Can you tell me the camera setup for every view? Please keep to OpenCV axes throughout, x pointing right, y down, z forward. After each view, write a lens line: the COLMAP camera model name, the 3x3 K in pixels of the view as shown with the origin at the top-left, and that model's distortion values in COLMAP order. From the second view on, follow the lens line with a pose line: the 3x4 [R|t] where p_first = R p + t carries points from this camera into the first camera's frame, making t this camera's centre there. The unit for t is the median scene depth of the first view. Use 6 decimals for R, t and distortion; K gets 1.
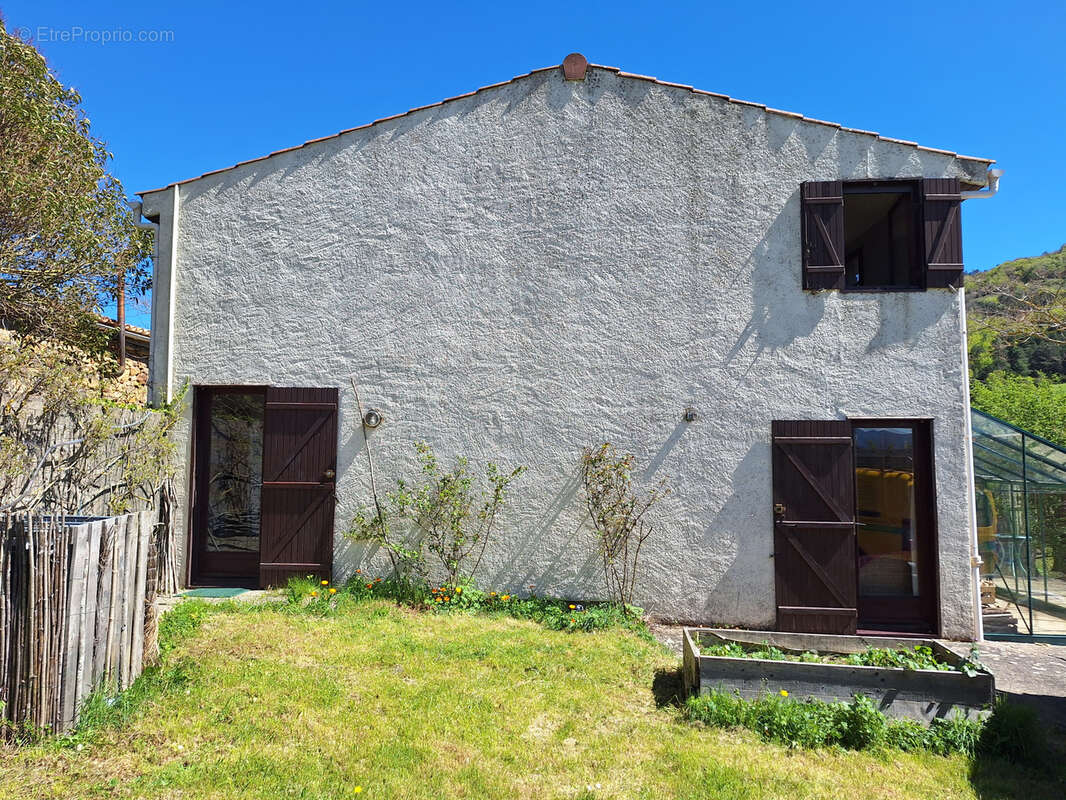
lens RADIAL K [[805.6, 0, 533.0], [0, 805.6, 400.0], [0, 0, 1]] dist [0.061340, 0.000437]
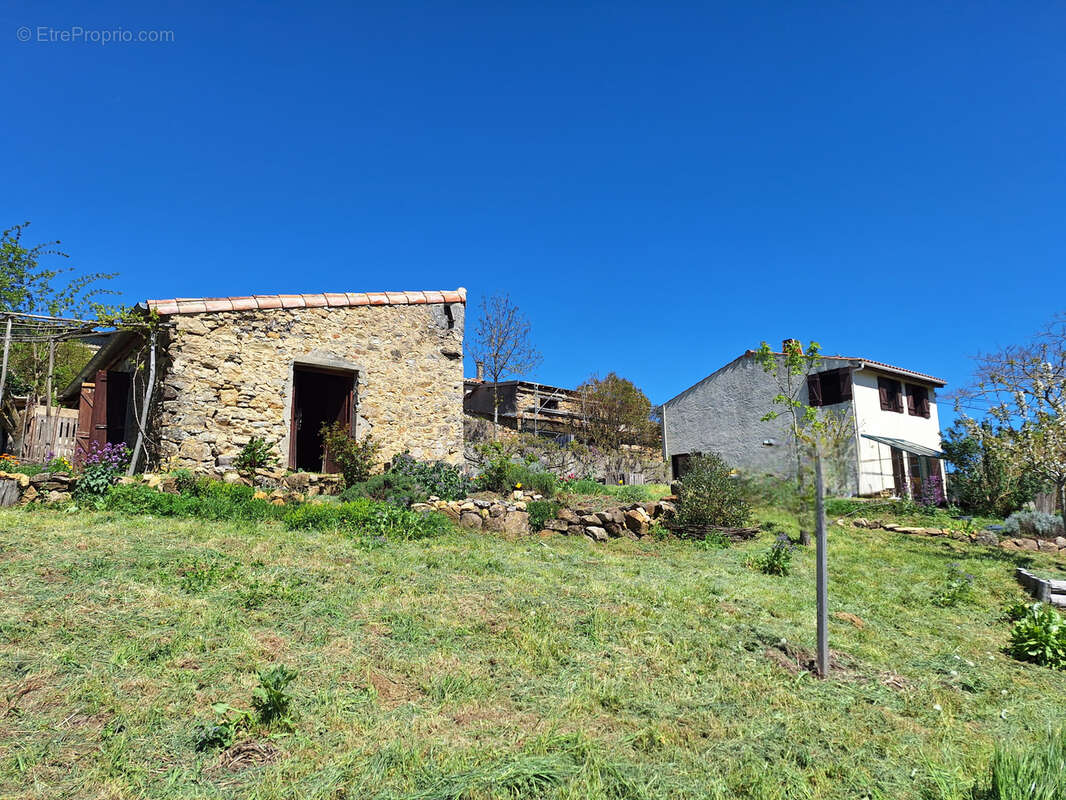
lens RADIAL K [[728.6, 0, 533.0], [0, 728.6, 400.0], [0, 0, 1]] dist [0.003981, 0.000236]
pose [[0.638728, -0.162967, -0.751976, 1.848984], [0.068945, 0.985503, -0.155015, 0.220610], [0.766338, 0.047167, 0.640704, -1.784187]]
